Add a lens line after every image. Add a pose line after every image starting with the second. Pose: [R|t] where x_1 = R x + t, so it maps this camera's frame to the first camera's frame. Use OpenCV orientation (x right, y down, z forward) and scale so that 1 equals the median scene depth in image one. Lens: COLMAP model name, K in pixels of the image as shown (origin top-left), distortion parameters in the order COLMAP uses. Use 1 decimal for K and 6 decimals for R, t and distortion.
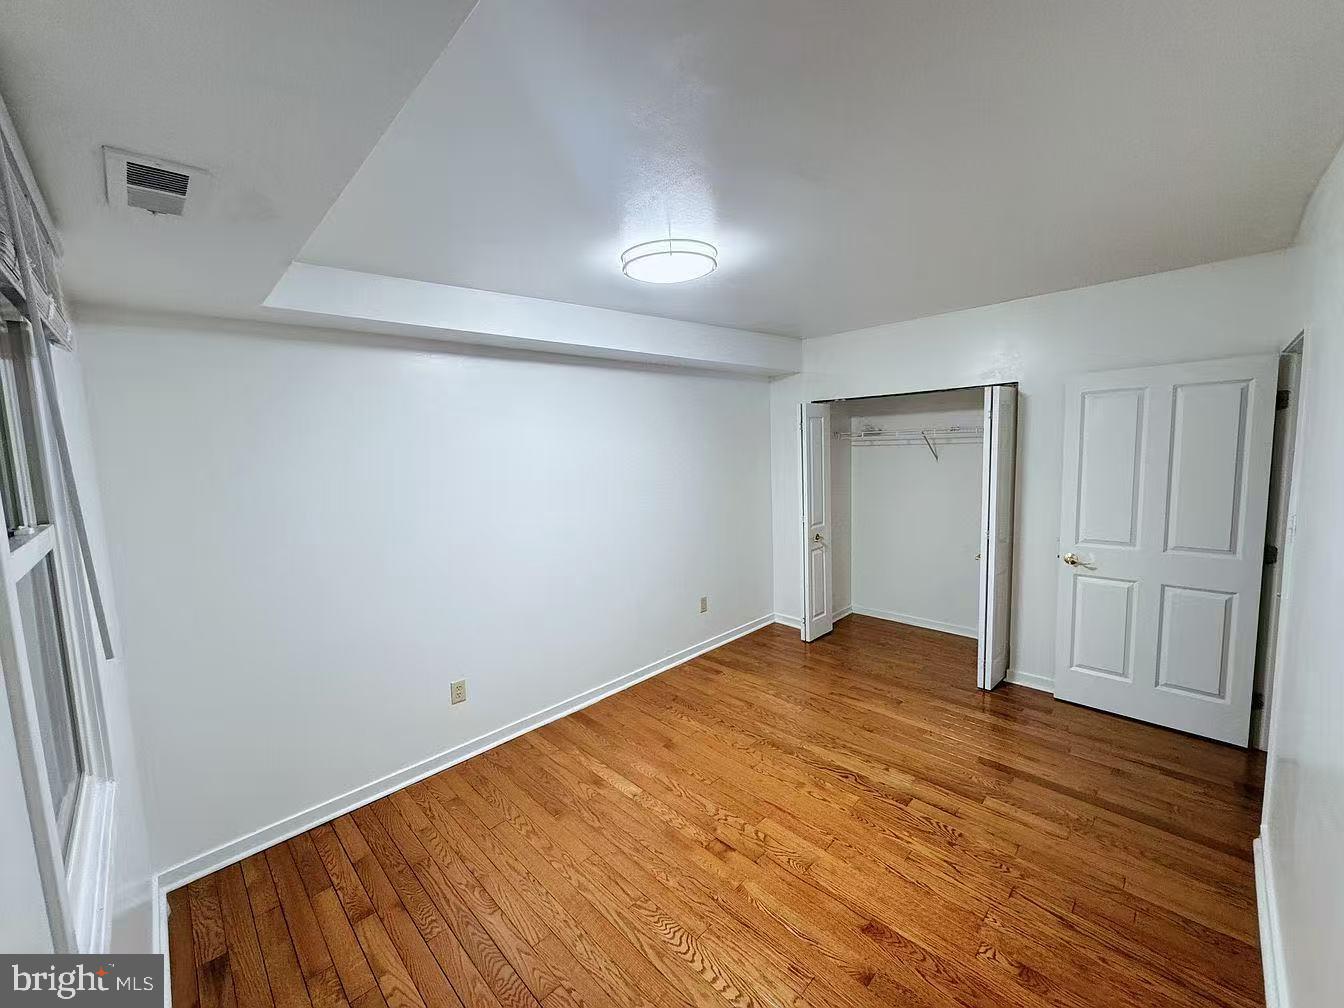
lens RADIAL K [[533.2, 0, 673.4], [0, 533.2, 500.3], [0, 0, 1]] dist [-0.000627, 0.000111]
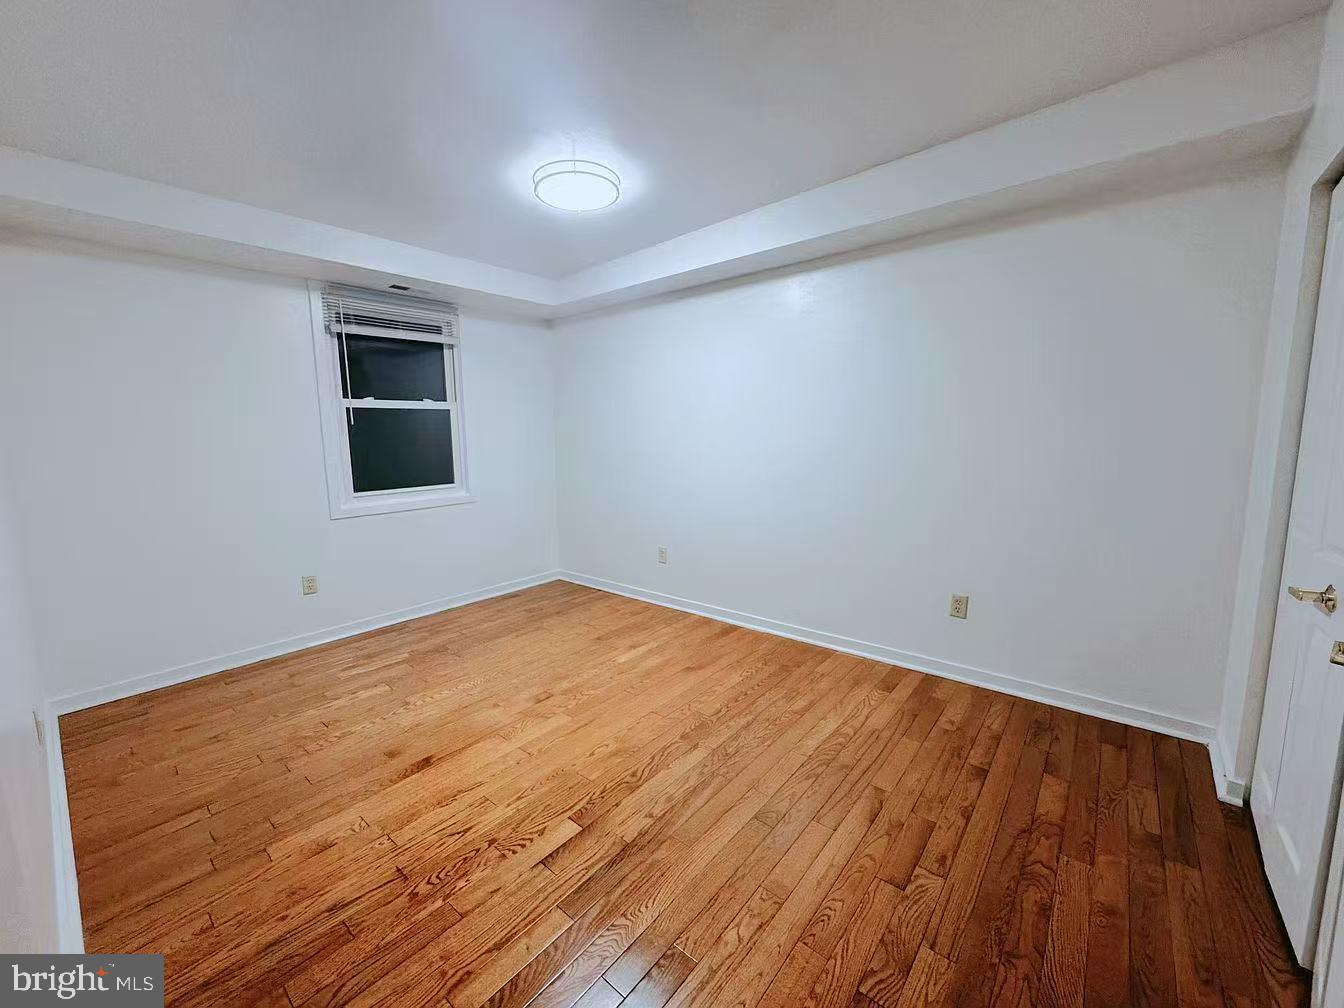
lens RADIAL K [[533.2, 0, 690.6], [0, 533.2, 497.6], [0, 0, 1]] dist [-0.000627, 0.000111]
pose [[0.112354, 0.153255, -0.981779, 1.197601], [-0.087504, 0.985722, 0.143857, -0.003084], [0.989808, 0.069747, 0.124161, 1.102522]]
